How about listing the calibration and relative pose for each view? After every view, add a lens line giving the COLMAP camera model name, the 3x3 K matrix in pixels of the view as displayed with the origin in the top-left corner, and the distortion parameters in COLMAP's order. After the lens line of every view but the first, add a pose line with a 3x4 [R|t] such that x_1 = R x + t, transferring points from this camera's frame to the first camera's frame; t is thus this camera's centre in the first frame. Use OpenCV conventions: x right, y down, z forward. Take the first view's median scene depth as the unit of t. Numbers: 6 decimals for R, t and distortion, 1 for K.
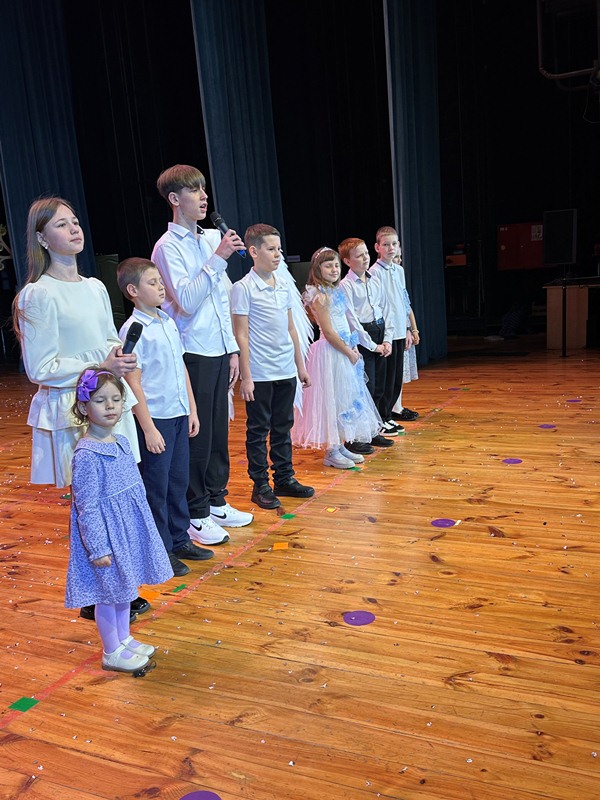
lens RADIAL K [[785.3, 0, 305.6], [0, 785.3, 401.4], [0, 0, 1]] dist [0.189310, -0.438145]
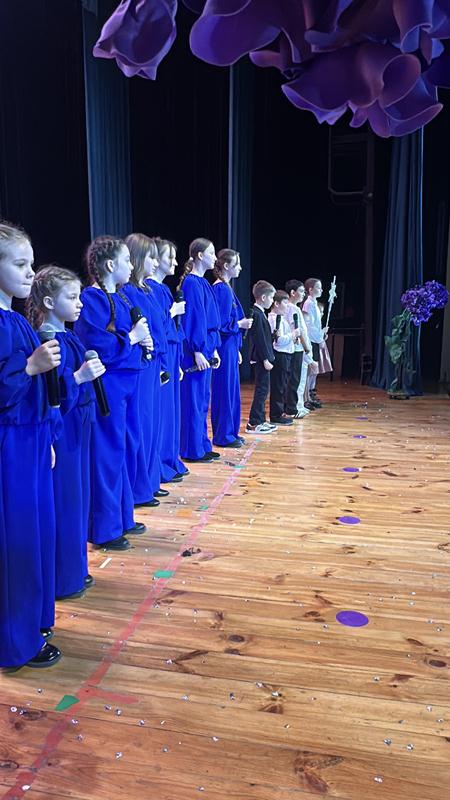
lens RADIAL K [[588.8, 0, 227.2], [0, 588.8, 400.4], [0, 0, 1]] dist [-0.011120, -0.002729]
pose [[0.964968, 0.043691, 0.258705, -0.430619], [-0.033799, 0.998522, -0.042567, 0.100374], [-0.260183, 0.032332, 0.965018, -0.006791]]
